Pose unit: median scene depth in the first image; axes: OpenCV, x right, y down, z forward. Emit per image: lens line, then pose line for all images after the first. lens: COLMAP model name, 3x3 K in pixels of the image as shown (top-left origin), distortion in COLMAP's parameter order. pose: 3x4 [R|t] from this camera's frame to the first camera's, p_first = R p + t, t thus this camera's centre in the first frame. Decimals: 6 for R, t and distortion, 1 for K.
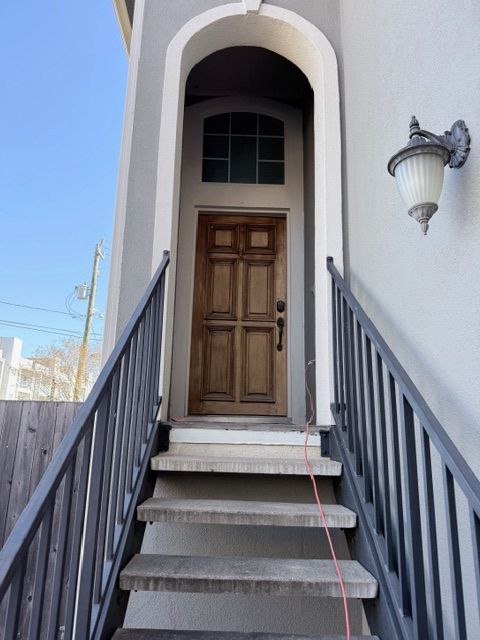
lens RADIAL K [[463.1, 0, 241.4], [0, 463.1, 323.3], [0, 0, 1]] dist [0.027546, -0.005228]
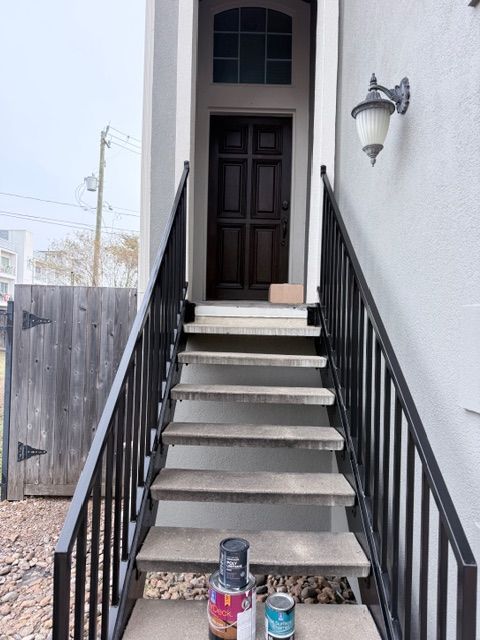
lens RADIAL K [[463.1, 0, 241.4], [0, 463.1, 323.3], [0, 0, 1]] dist [0.027546, -0.005228]
pose [[0.999746, 0.002299, -0.022419, 0.008206], [0.002873, 0.973663, 0.227974, -0.024254], [0.022353, -0.227981, 0.973409, -0.283564]]
